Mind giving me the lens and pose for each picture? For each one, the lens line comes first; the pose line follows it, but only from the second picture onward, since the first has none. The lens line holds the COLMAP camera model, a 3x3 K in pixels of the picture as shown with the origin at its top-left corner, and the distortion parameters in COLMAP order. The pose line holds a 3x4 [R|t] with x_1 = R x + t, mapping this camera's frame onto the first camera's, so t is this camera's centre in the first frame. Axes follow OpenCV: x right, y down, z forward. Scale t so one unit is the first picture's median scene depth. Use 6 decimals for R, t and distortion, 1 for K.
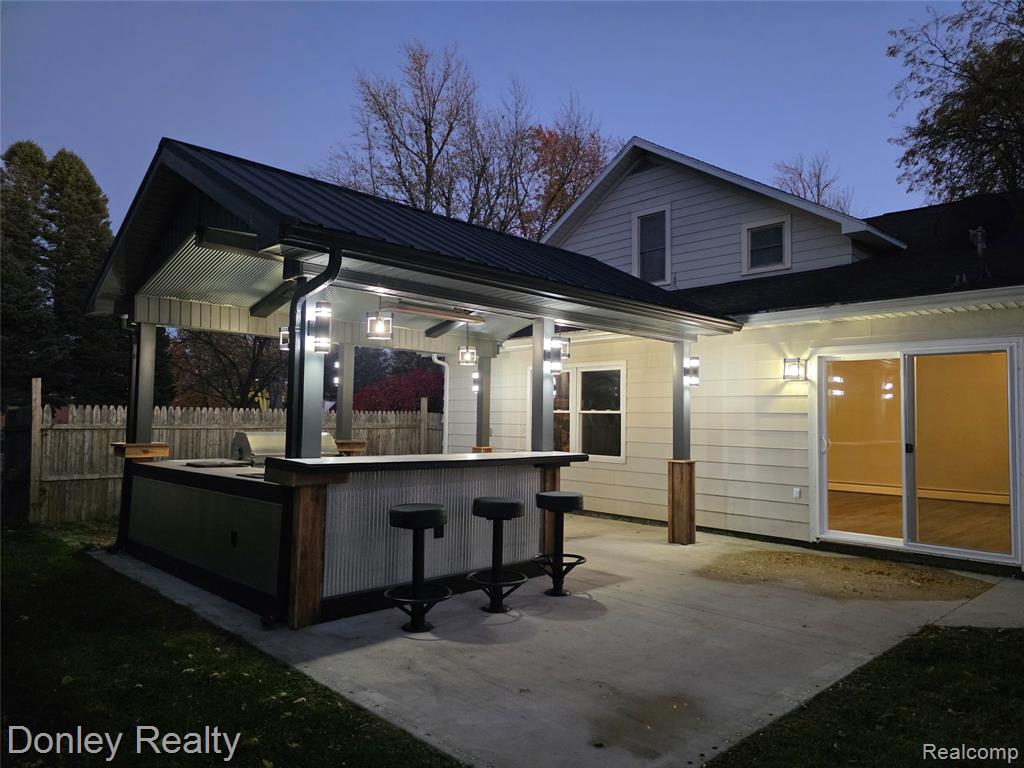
lens RADIAL K [[693.2, 0, 510.2], [0, 693.2, 383.4], [0, 0, 1]] dist [0.052704, -0.045835]
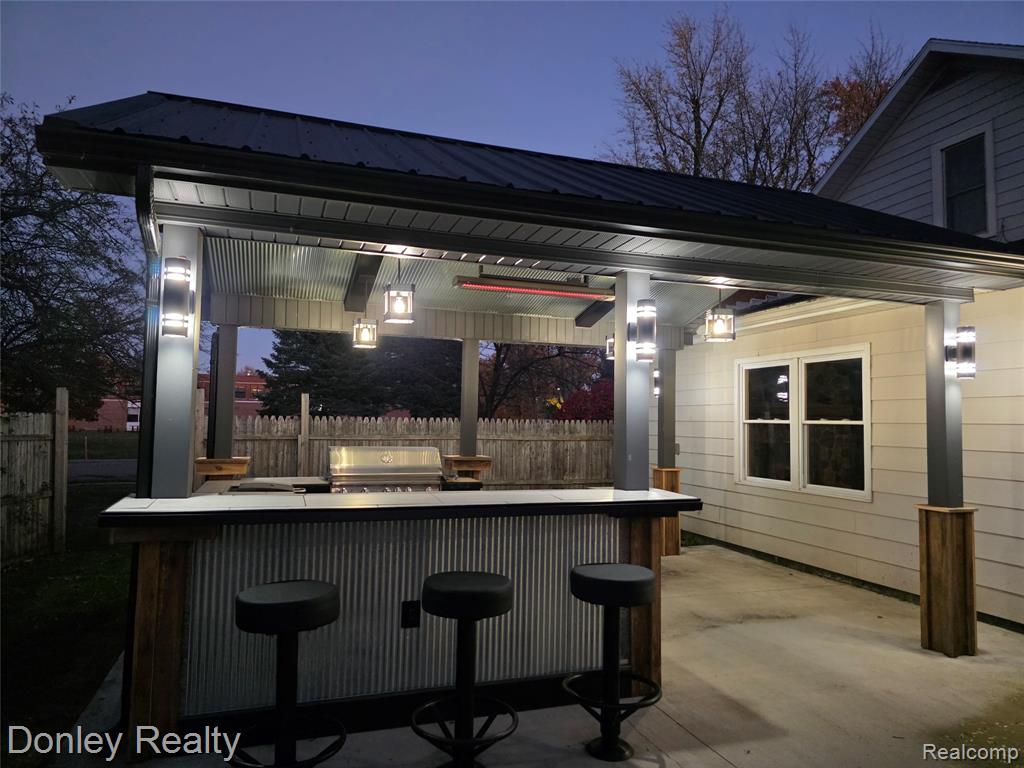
lens RADIAL K [[693.2, 0, 504.1], [0, 693.2, 384.1], [0, 0, 1]] dist [0.052704, -0.045835]
pose [[0.904066, -0.024177, -0.426708, 0.128661], [0.020360, 0.999701, -0.013506, 0.006972], [0.426907, 0.003522, 0.904289, 0.244435]]
